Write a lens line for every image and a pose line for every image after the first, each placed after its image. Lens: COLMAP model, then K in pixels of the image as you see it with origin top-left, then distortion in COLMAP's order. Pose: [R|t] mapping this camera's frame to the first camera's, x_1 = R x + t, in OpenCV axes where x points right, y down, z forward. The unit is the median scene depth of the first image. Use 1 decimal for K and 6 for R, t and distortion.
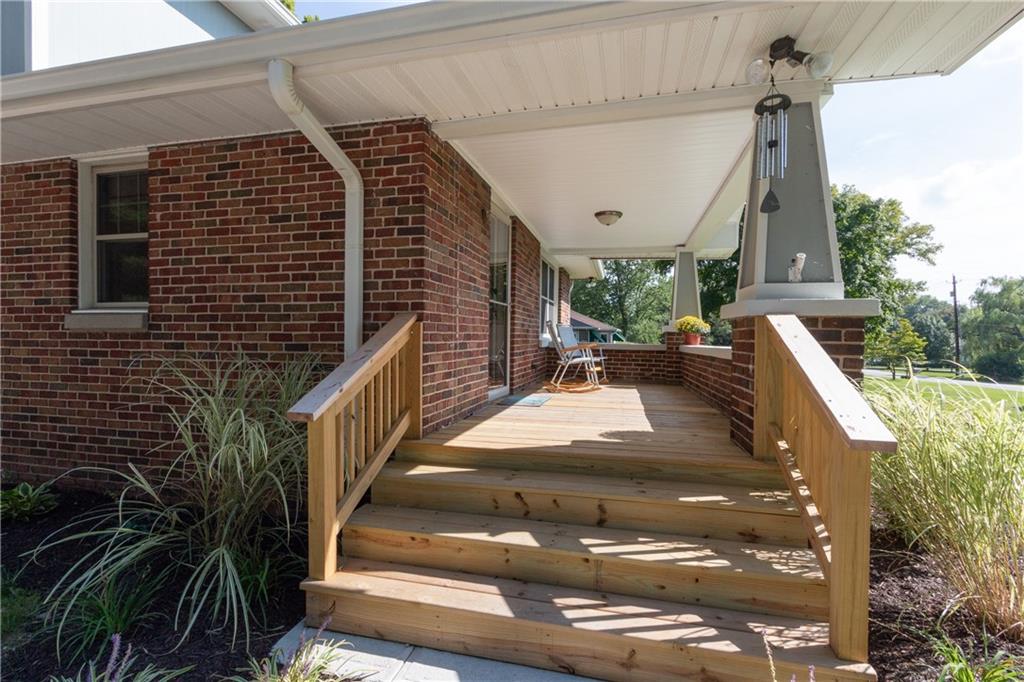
lens RADIAL K [[474.8, 0, 518.6], [0, 474.8, 336.8], [0, 0, 1]] dist [0.001040, 0.000930]
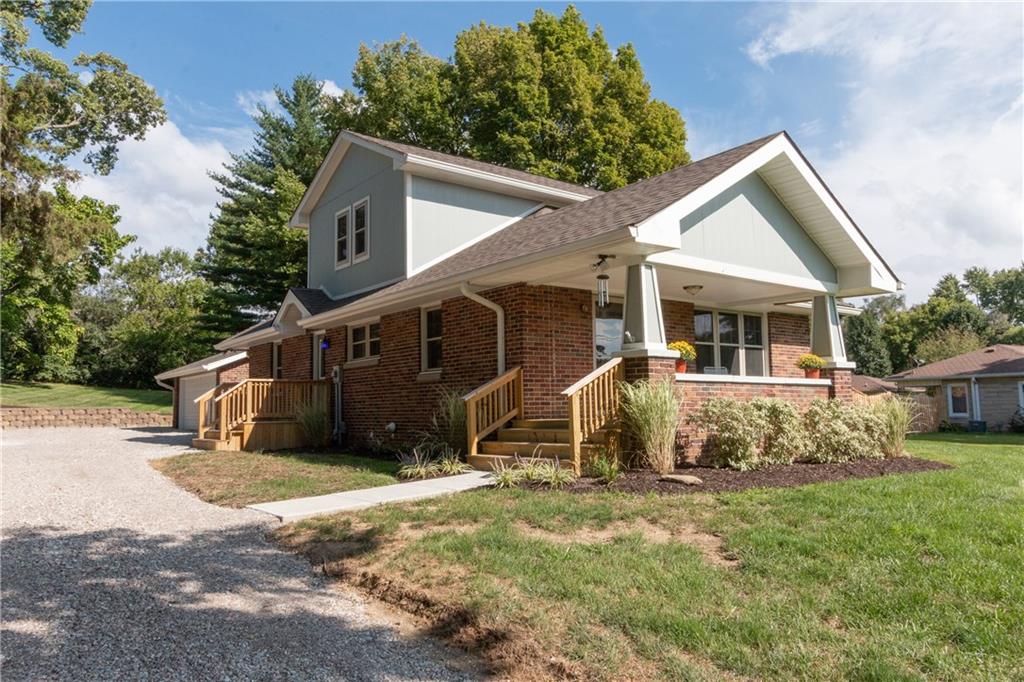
lens RADIAL K [[759.3, 0, 510.0], [0, 759.3, 339.8], [0, 0, 1]] dist [-0.006222, -0.000618]
pose [[0.776555, -0.078799, -0.625103, 1.782994], [0.022111, 0.994945, -0.097952, 0.161459], [0.629662, 0.062244, 0.774372, -1.645135]]
